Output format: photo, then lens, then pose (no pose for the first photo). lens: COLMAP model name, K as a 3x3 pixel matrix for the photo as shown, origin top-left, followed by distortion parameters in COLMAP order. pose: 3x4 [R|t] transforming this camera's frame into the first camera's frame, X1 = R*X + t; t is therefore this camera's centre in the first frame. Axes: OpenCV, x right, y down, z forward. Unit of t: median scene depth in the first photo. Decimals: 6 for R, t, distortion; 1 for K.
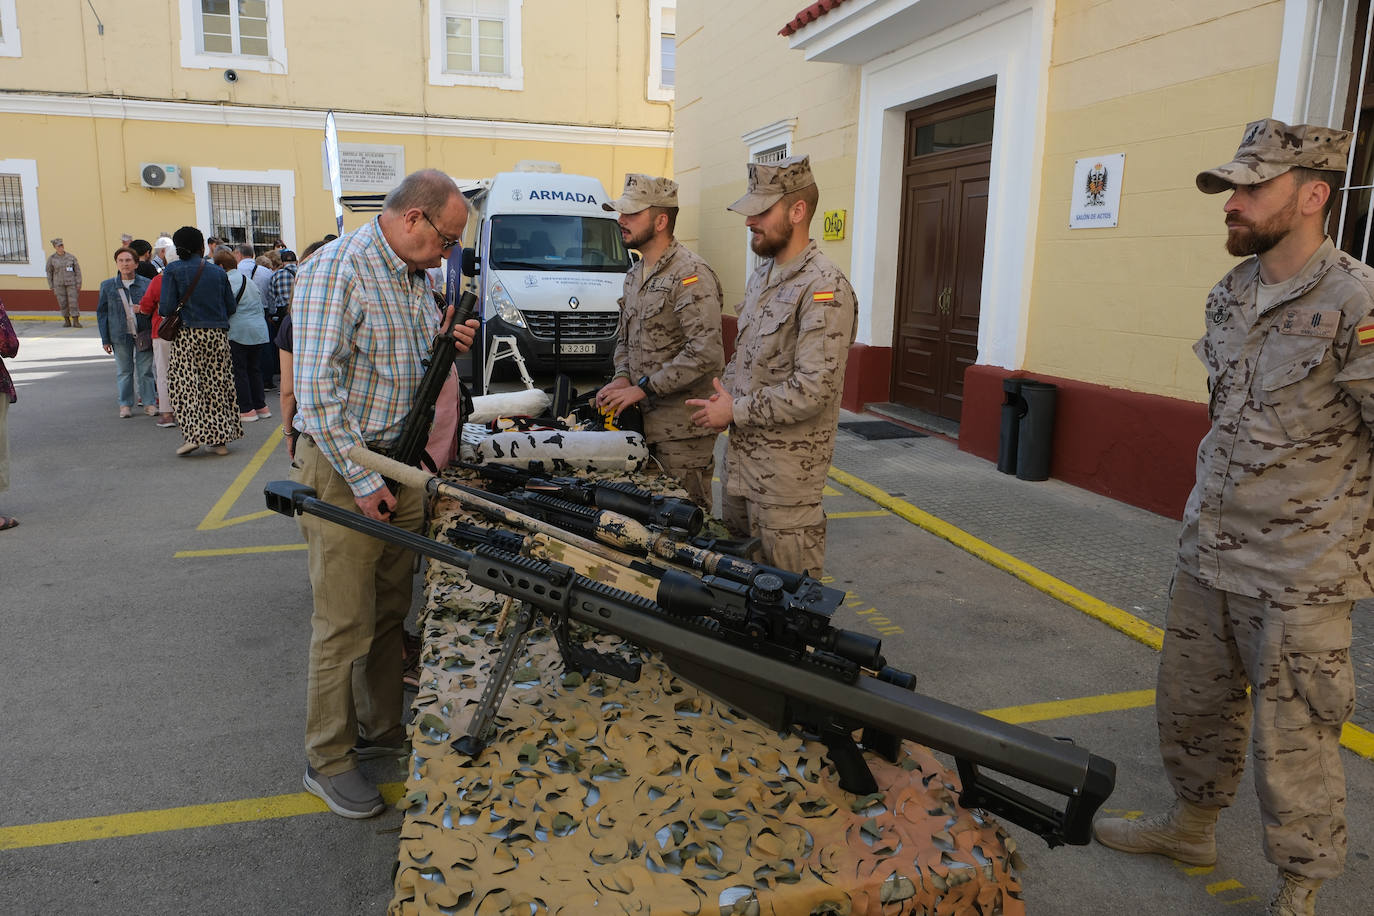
lens RADIAL K [[931.0, 0, 685.7], [0, 931.0, 450.9], [0, 0, 1]] dist [-0.009886, 0.002357]
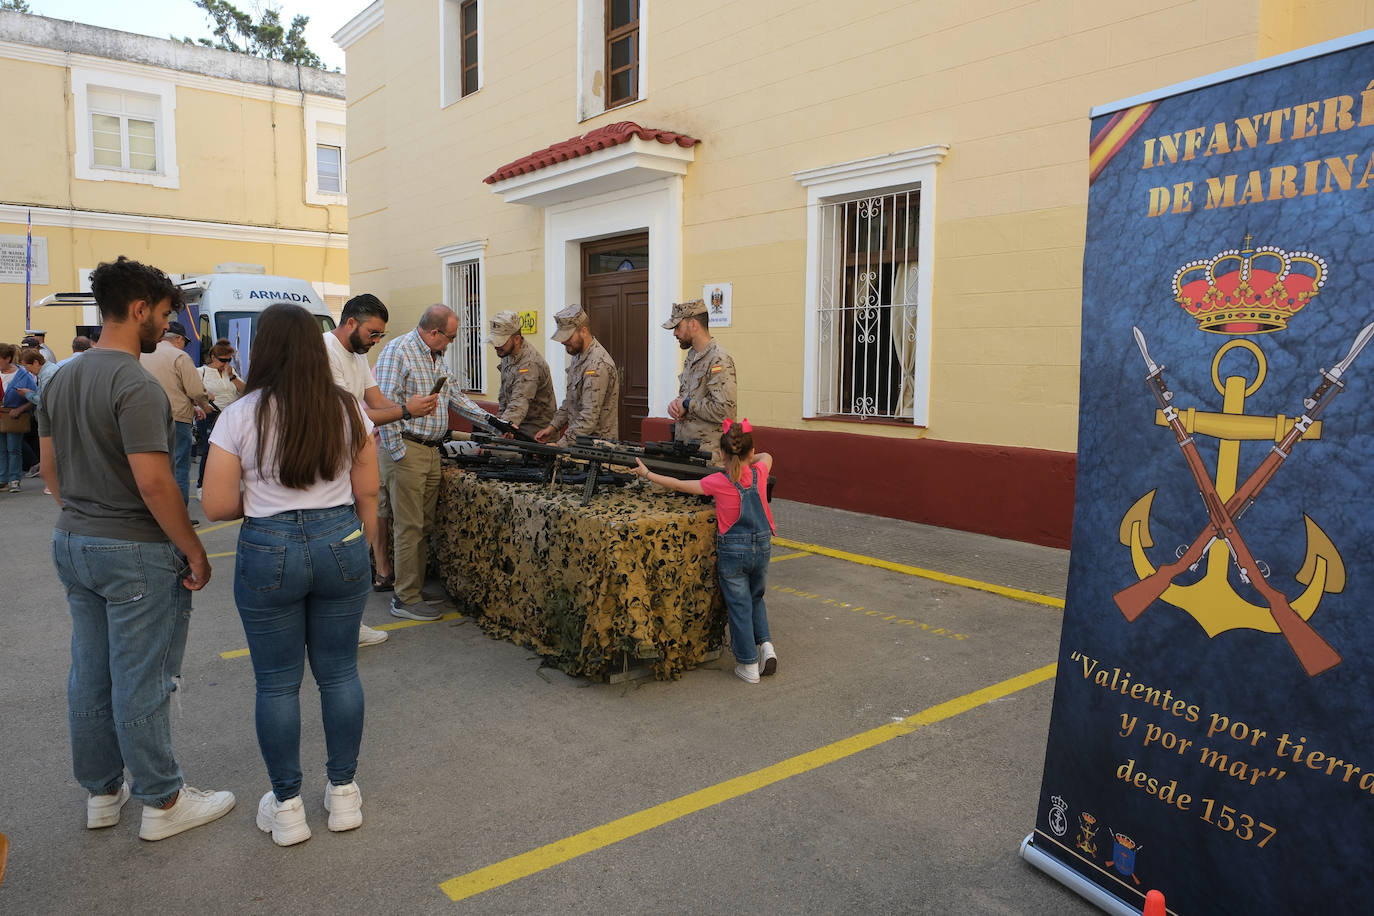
lens RADIAL K [[931.0, 0, 681.9], [0, 931.0, 460.7], [0, 0, 1]] dist [-0.009886, 0.002357]
pose [[0.922790, -0.051256, 0.381879, -0.160093], [0.083552, 0.994149, -0.068463, 0.062240], [-0.376136, 0.095084, 0.921673, -0.287770]]
